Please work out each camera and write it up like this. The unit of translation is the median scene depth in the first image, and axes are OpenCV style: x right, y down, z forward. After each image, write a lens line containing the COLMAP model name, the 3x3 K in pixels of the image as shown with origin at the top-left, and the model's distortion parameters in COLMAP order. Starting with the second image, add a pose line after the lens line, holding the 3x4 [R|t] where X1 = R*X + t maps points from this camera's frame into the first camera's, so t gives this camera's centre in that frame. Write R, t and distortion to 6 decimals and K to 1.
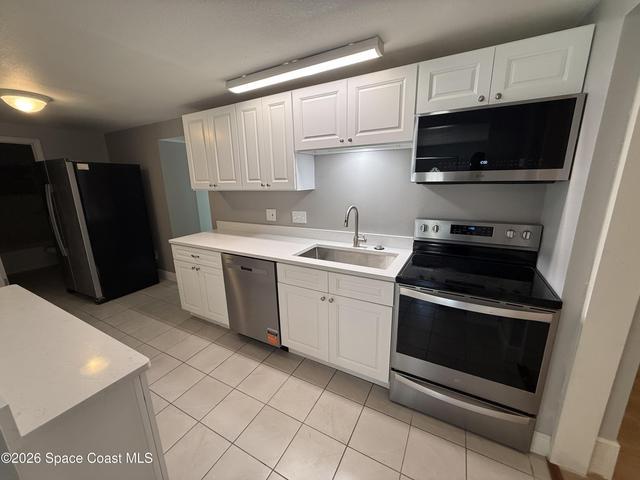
lens RADIAL K [[254.6, 0, 318.5], [0, 254.6, 239.1], [0, 0, 1]] dist [0.001450, -0.000628]
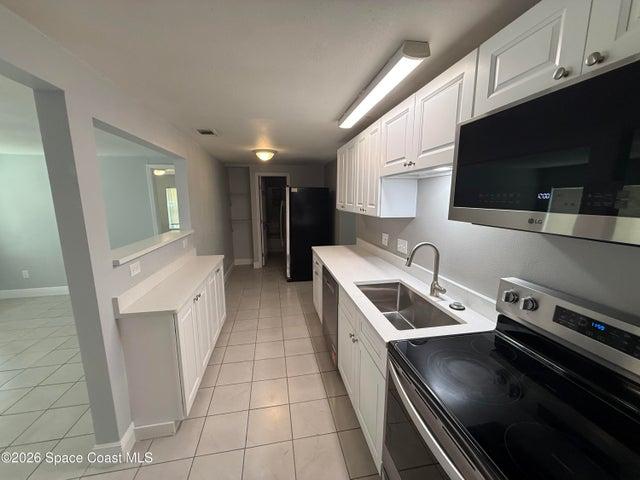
lens RADIAL K [[254.6, 0, 316.9], [0, 254.6, 237.3], [0, 0, 1]] dist [0.001450, -0.000628]
pose [[0.627295, 0.141276, -0.765860, 0.542646], [-0.193826, 0.980785, 0.022165, -0.100852], [0.754276, 0.134540, 0.642625, 0.242227]]
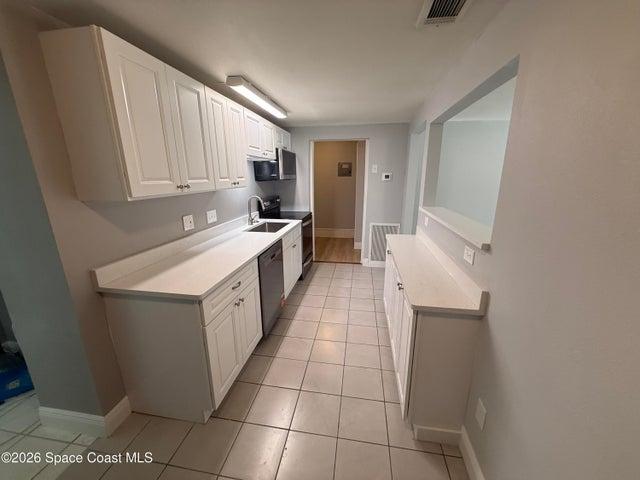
lens RADIAL K [[254.6, 0, 319.8], [0, 254.6, 244.1], [0, 0, 1]] dist [0.001450, -0.000628]
pose [[-0.319352, -0.233805, 0.918341, -1.468561], [0.224012, 0.922994, 0.312890, -0.261659], [-0.920778, 0.305642, -0.242385, 1.147164]]
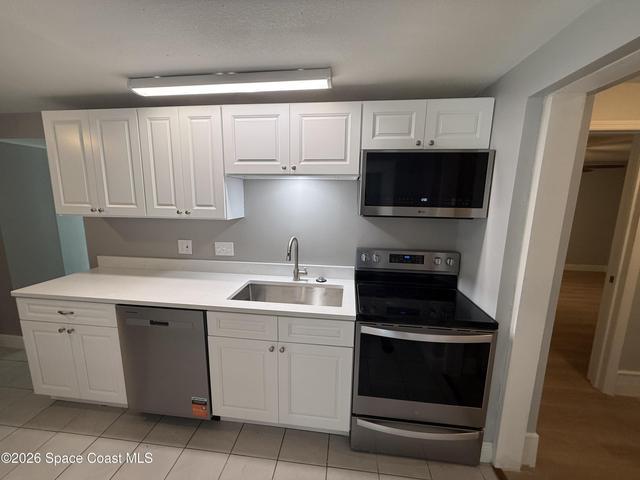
lens RADIAL K [[254.6, 0, 318.6], [0, 254.6, 239.6], [0, 0, 1]] dist [0.001450, -0.000628]
pose [[0.925248, -0.026300, 0.378450, -0.135718], [0.054057, 0.996554, -0.062907, -0.060577], [-0.375491, 0.078662, 0.923482, 0.120885]]
